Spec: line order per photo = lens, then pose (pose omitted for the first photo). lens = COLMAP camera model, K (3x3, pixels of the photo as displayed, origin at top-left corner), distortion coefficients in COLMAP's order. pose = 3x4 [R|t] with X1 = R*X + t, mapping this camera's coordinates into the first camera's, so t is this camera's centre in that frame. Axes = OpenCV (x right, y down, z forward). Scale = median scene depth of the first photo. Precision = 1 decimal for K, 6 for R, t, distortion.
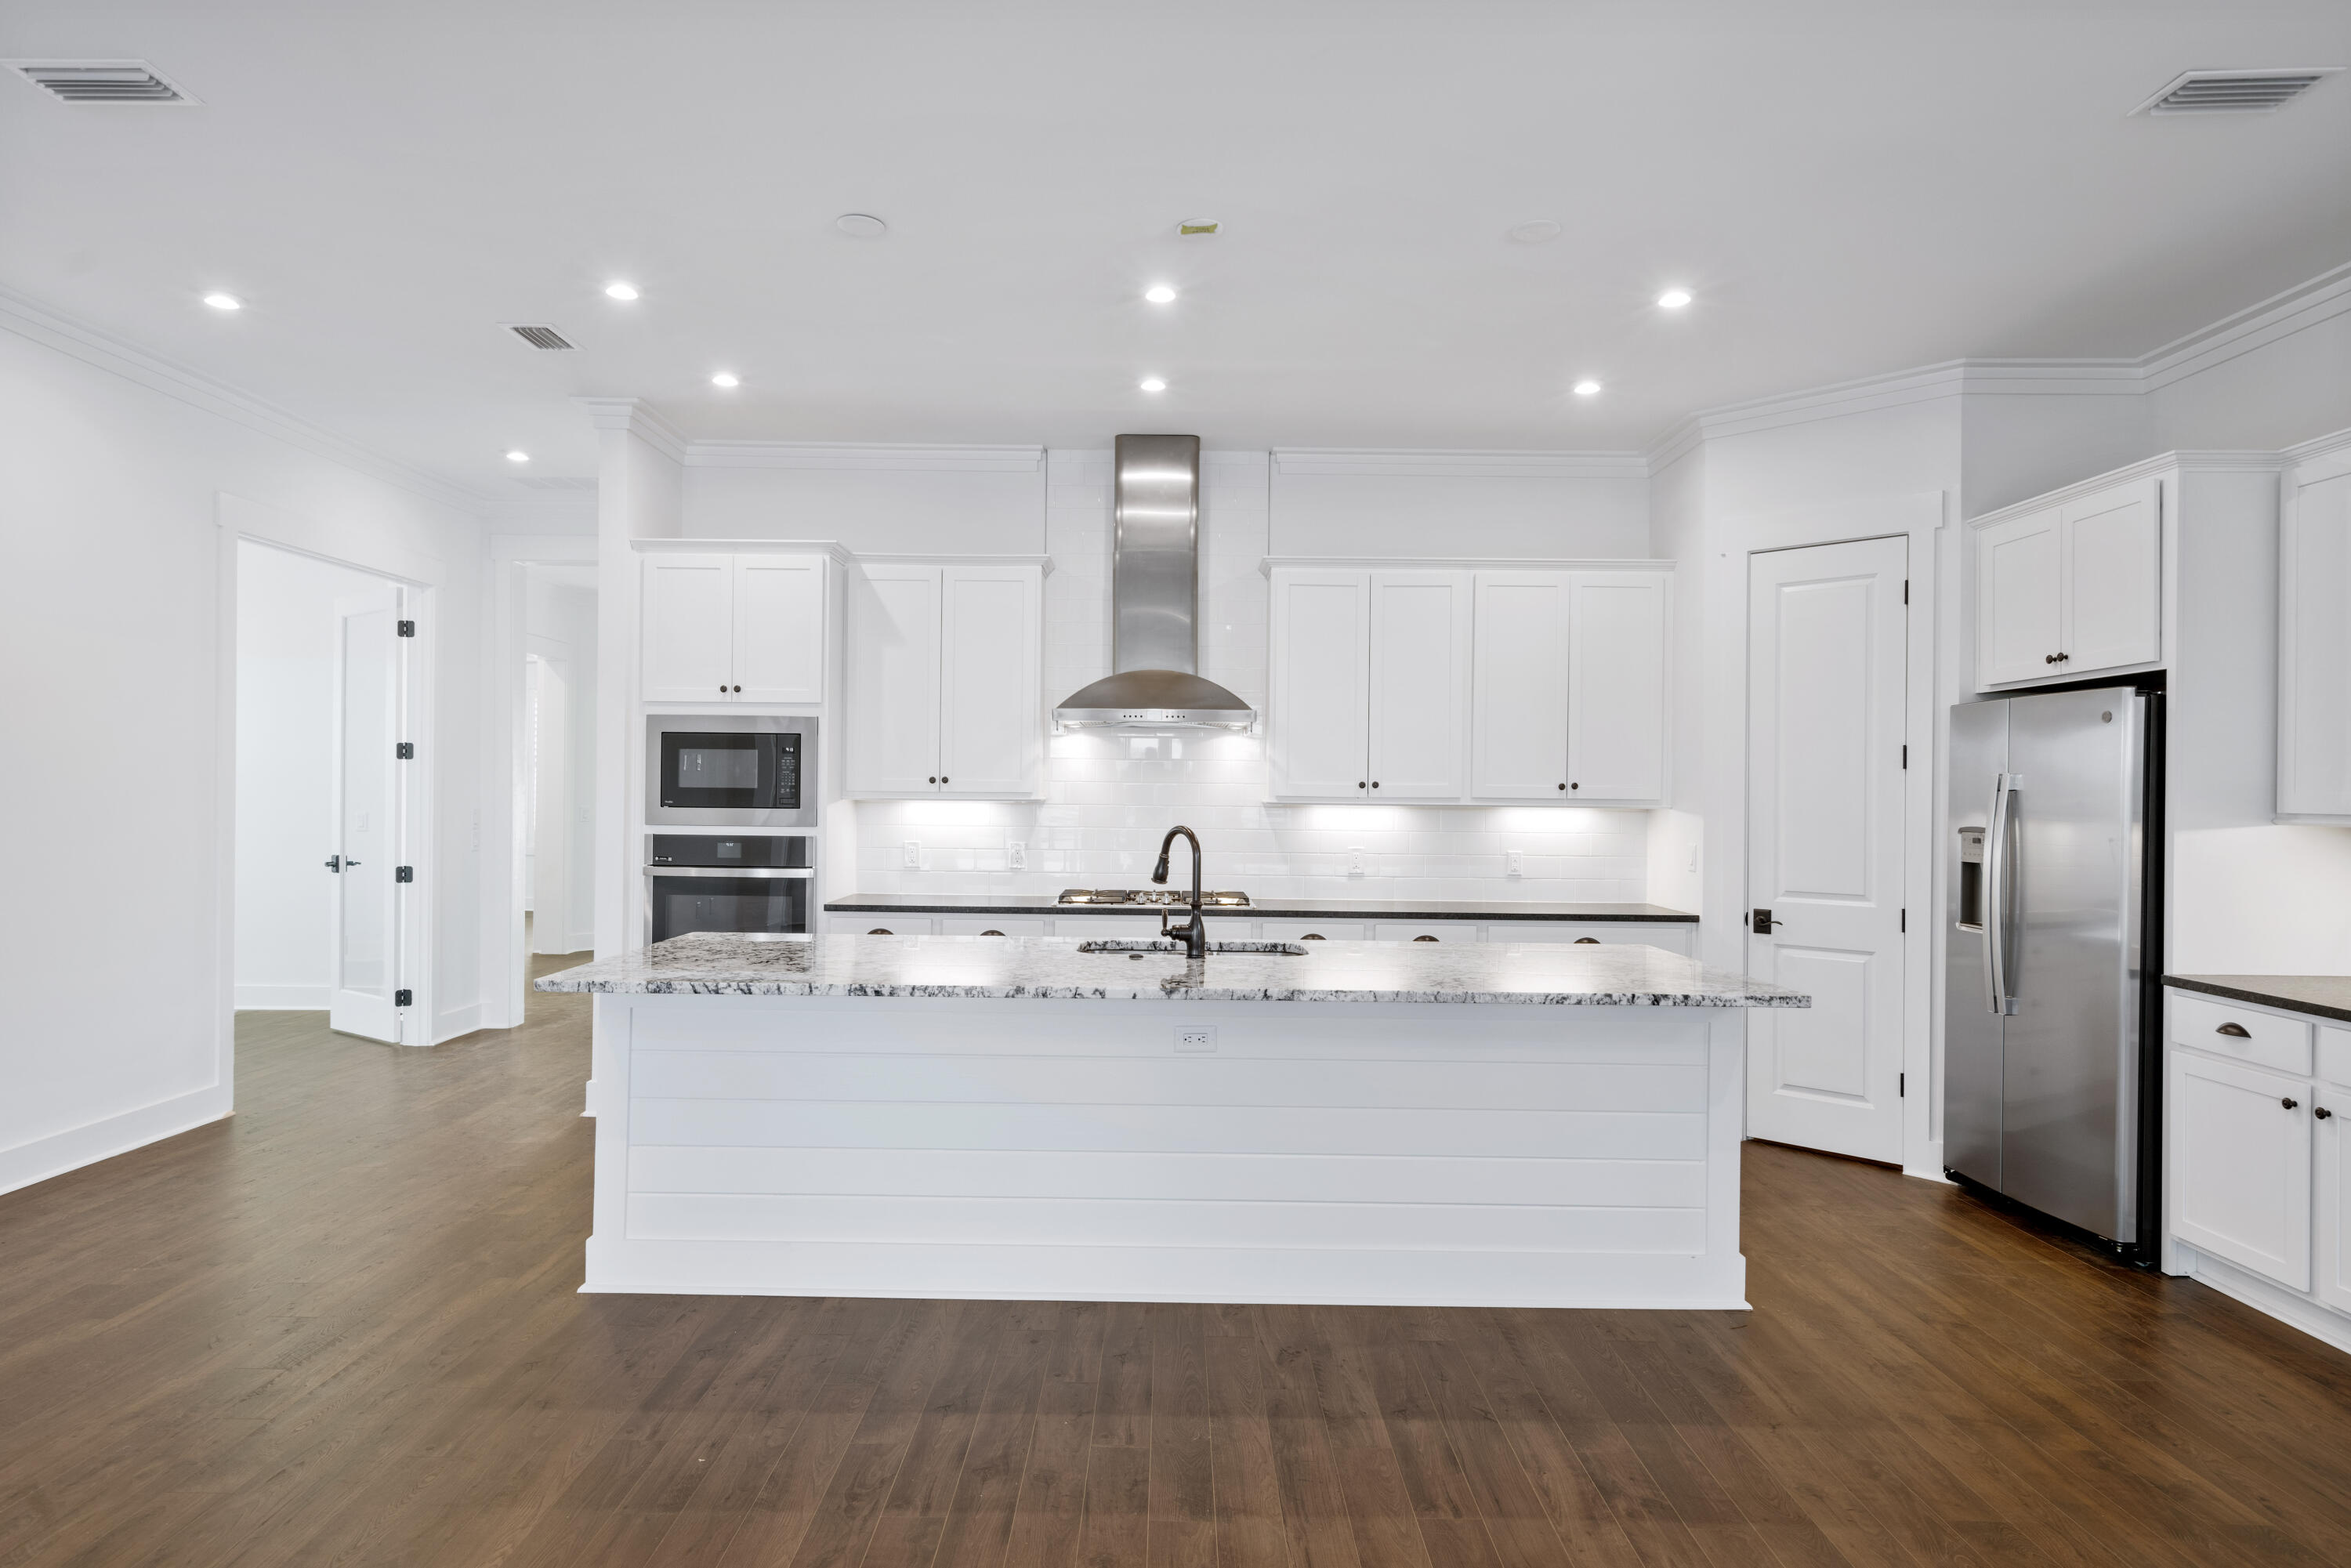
lens RADIAL K [[1344.1, 0, 1169.5], [0, 1344.1, 792.4], [0, 0, 1]] dist [-0.003611, 0.000179]
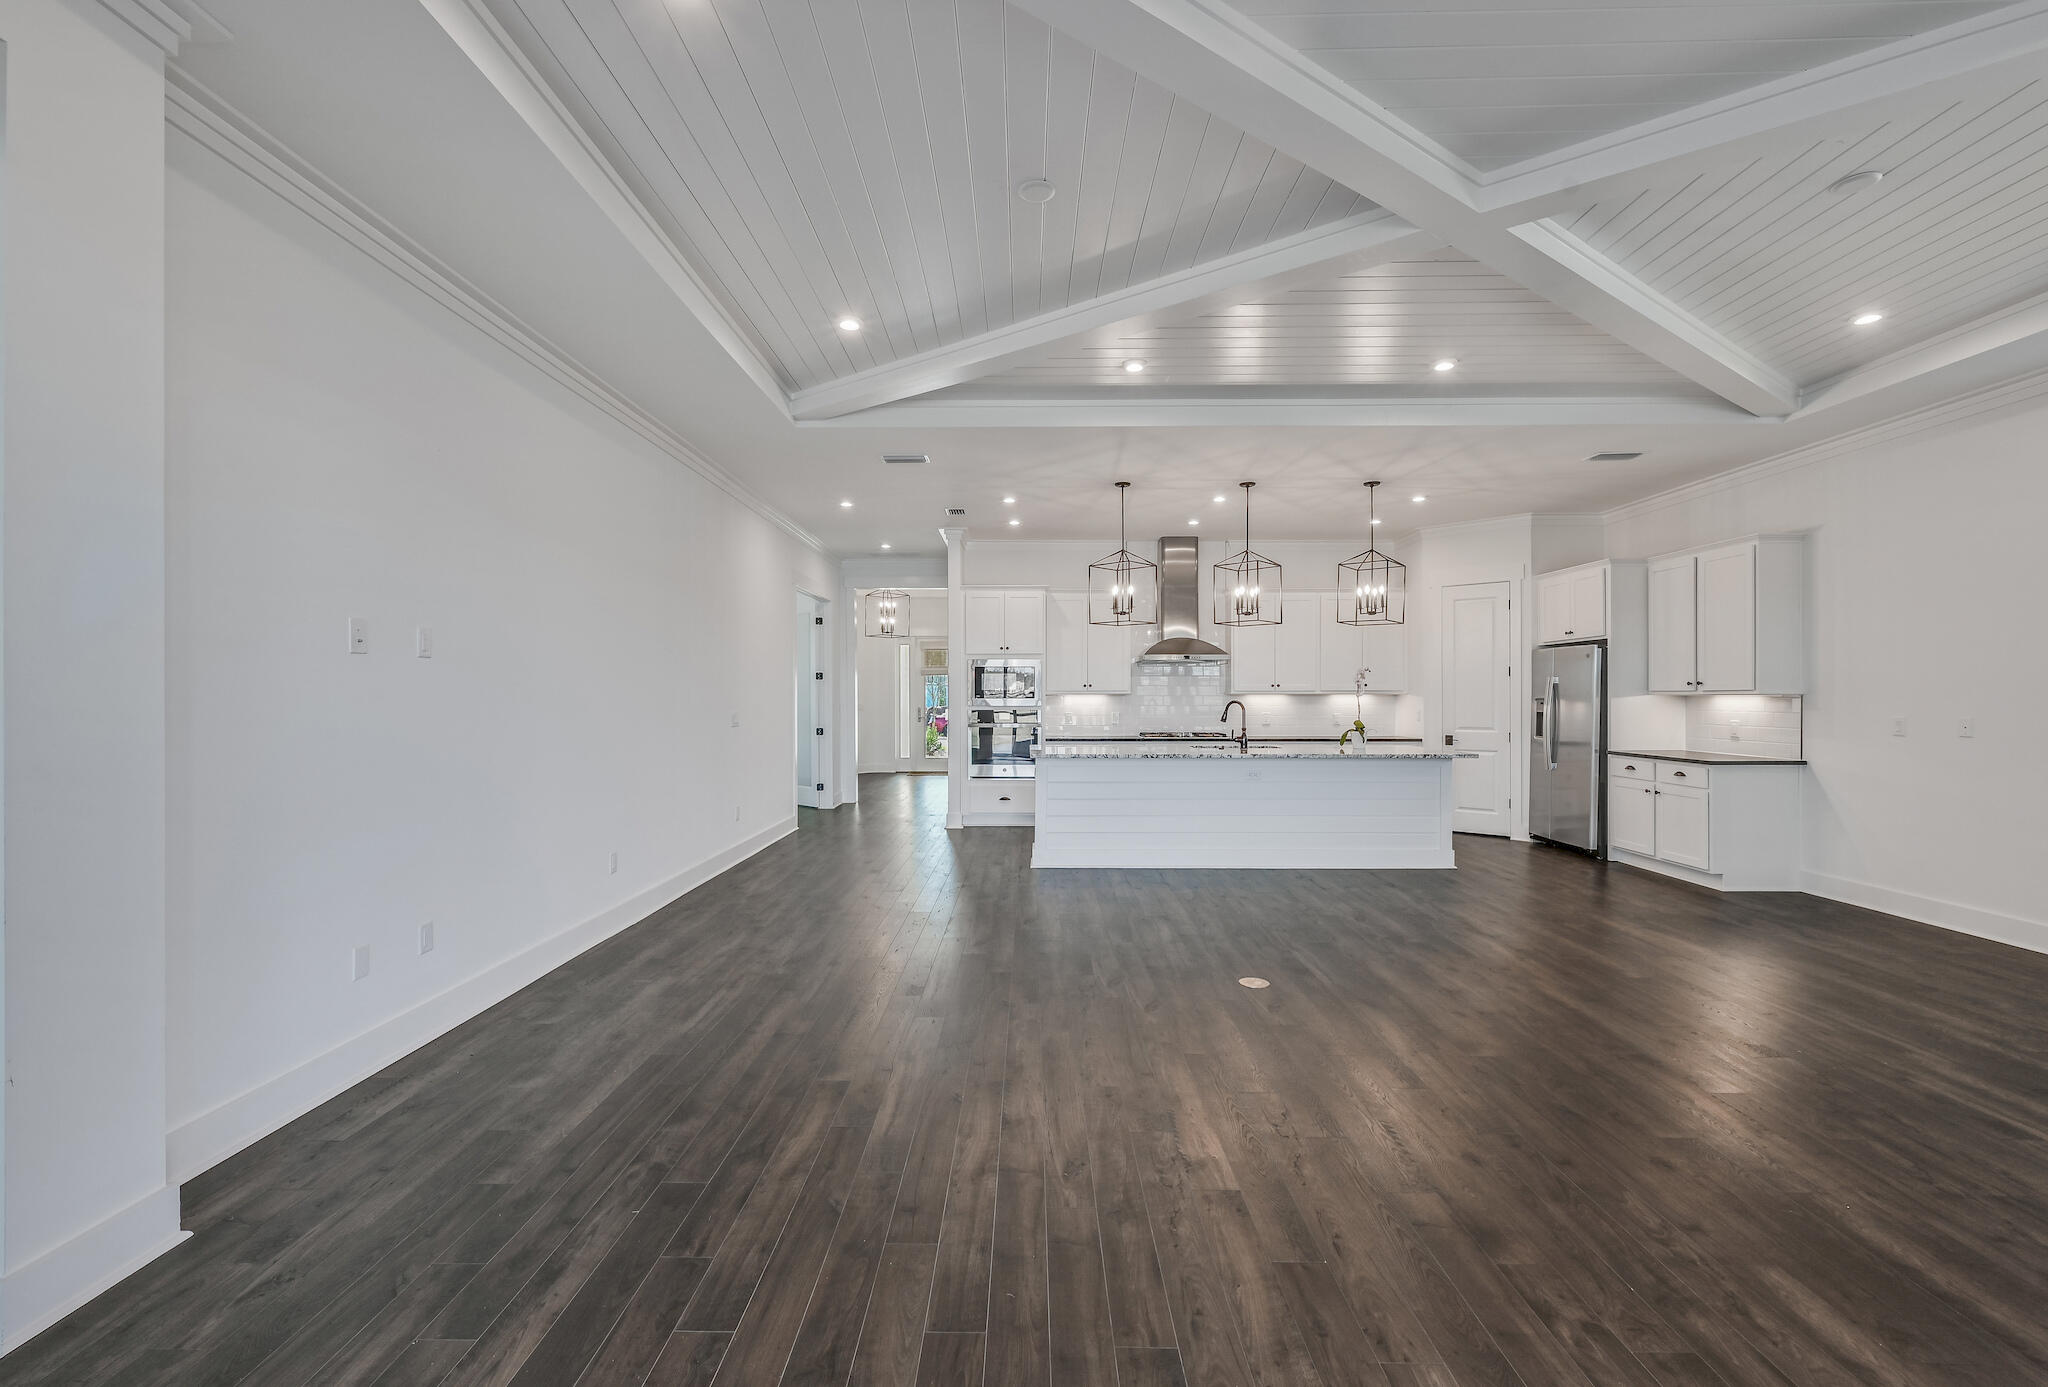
lens RADIAL K [[874.4, 0, 1015.5], [0, 874.4, 692.5], [0, 0, 1]] dist [0.001003, 0.000121]
pose [[0.999912, -0.010706, -0.007783, -0.347845], [0.010665, 0.999929, -0.005318, 0.011570], [0.007839, 0.005235, 0.999956, -0.613671]]
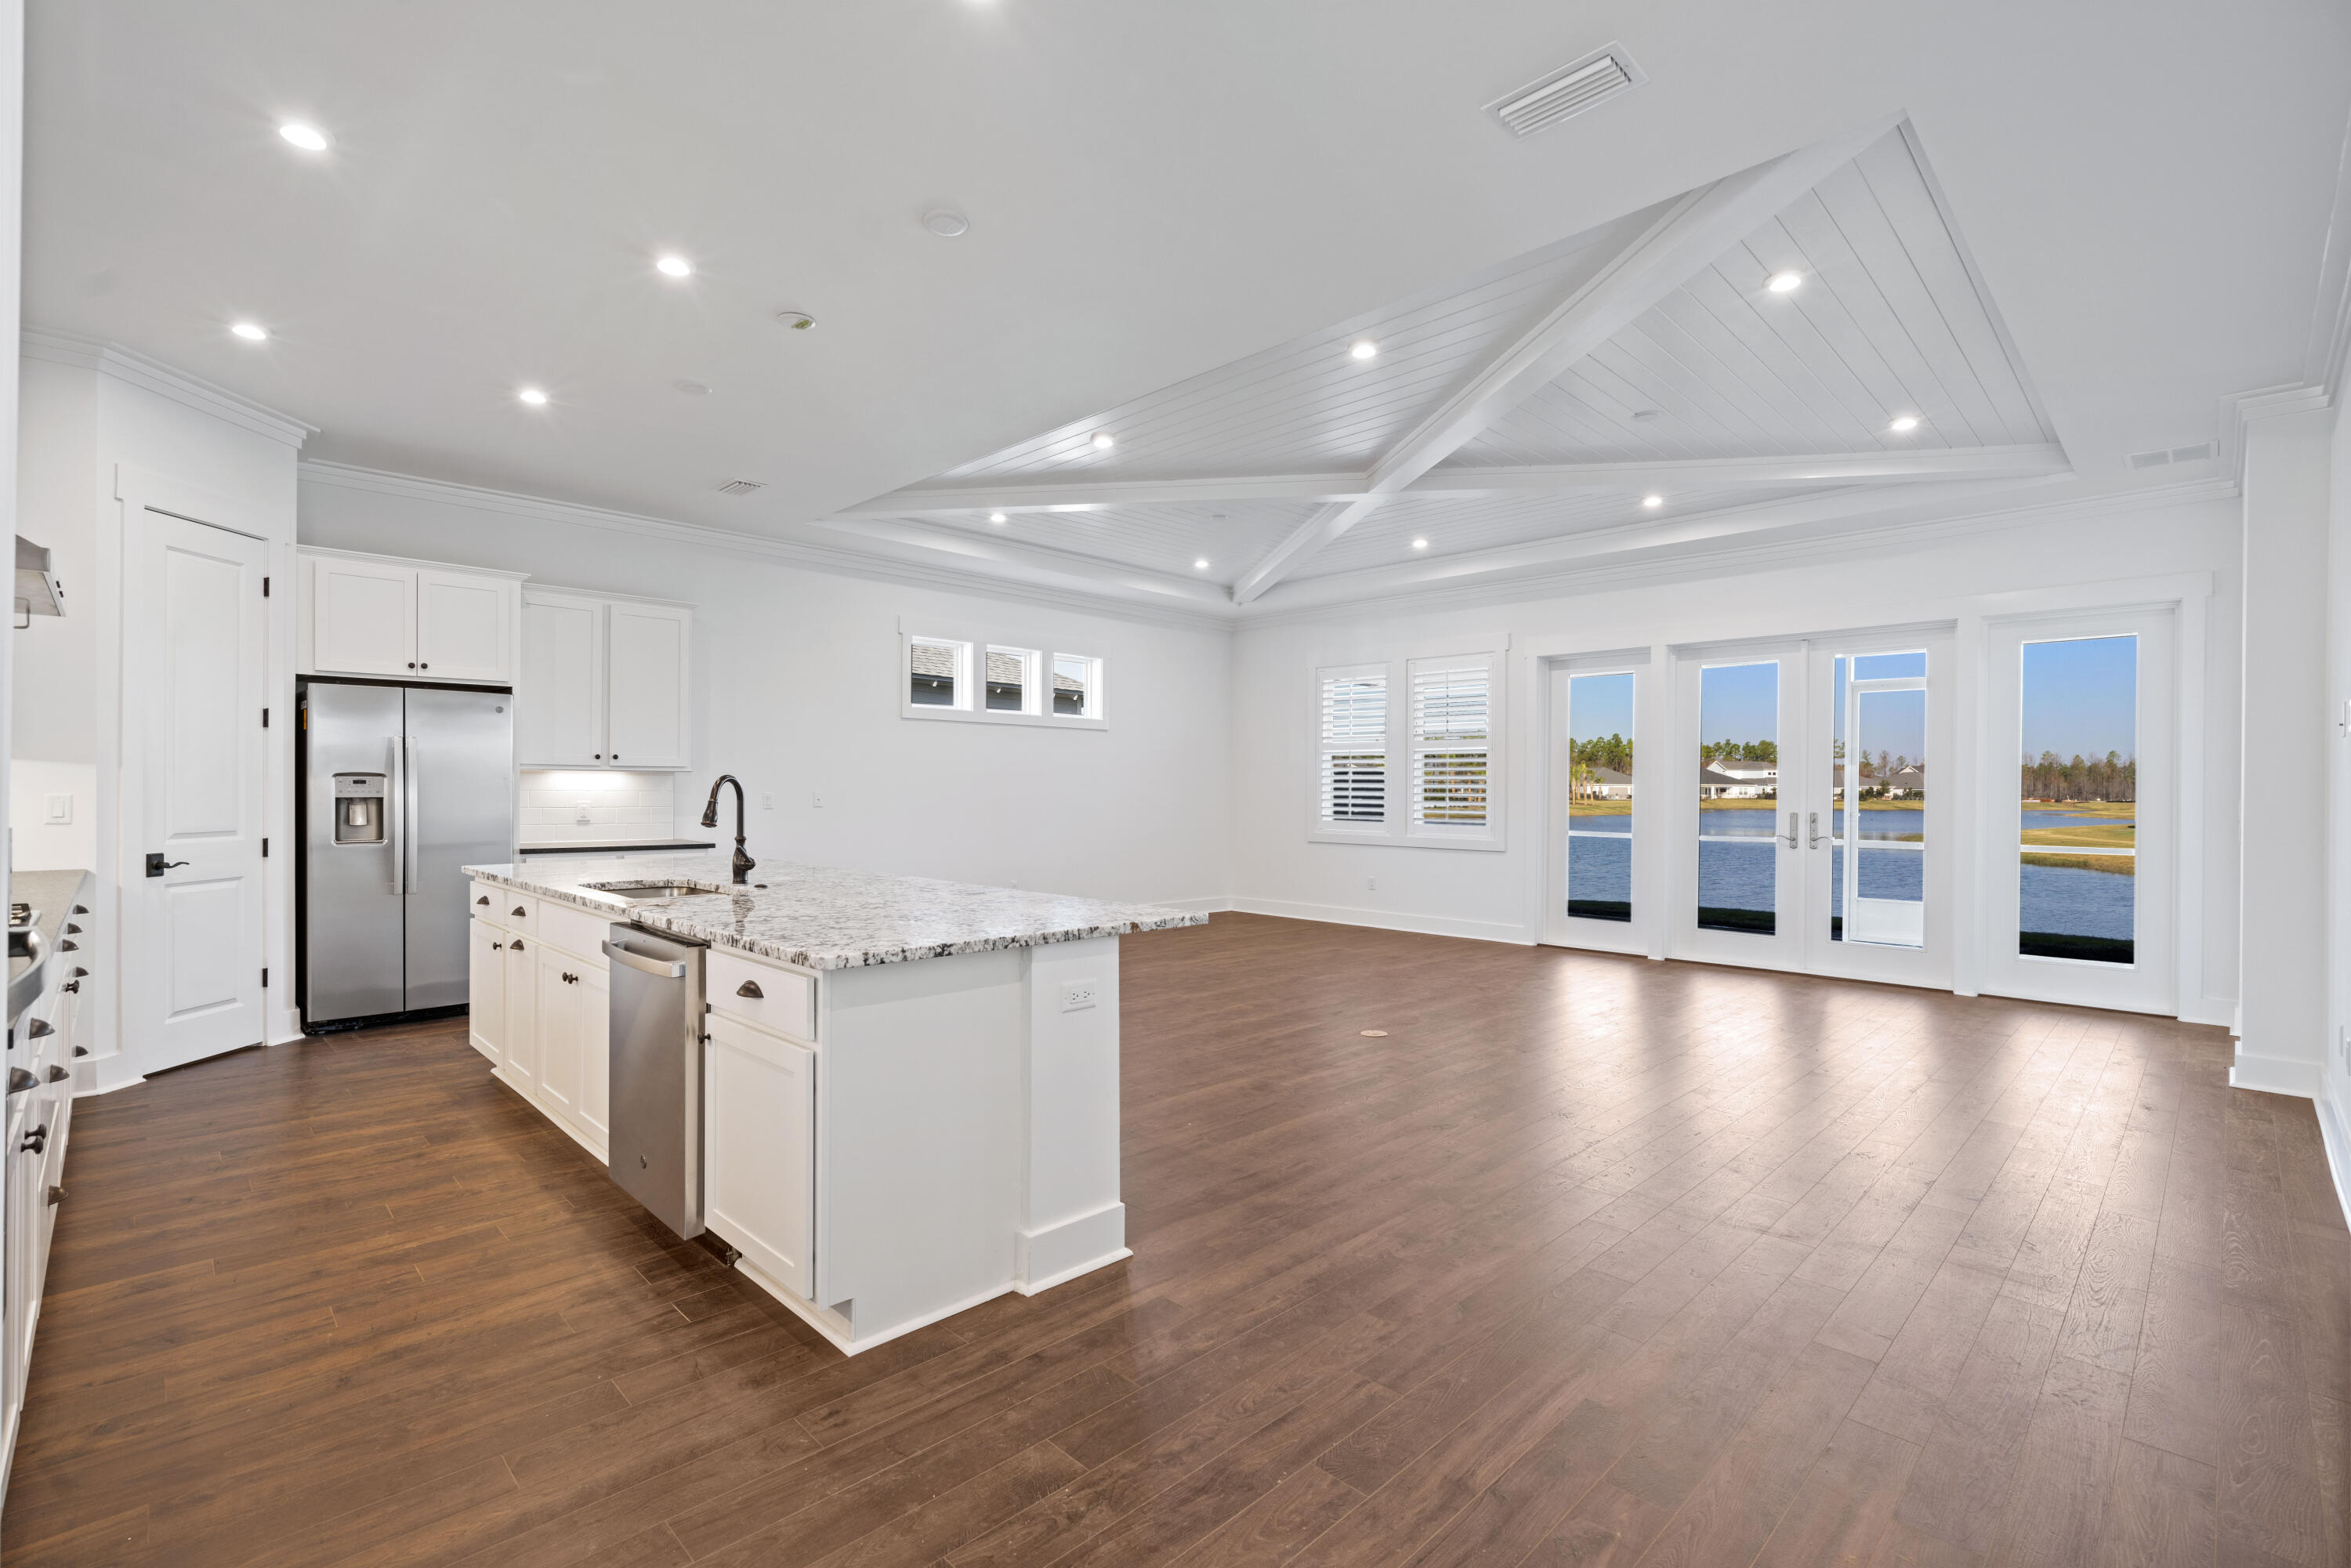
lens RADIAL K [[1058.5, 0, 1152.4], [0, 1058.5, 789.8], [0, 0, 1]] dist [-0.002111, 0.001570]
pose [[-0.706848, -0.017856, 0.707140, -0.740595], [-0.015805, 0.999830, 0.009448, 0.018815], [-0.707188, -0.004498, -0.707011, 1.112034]]
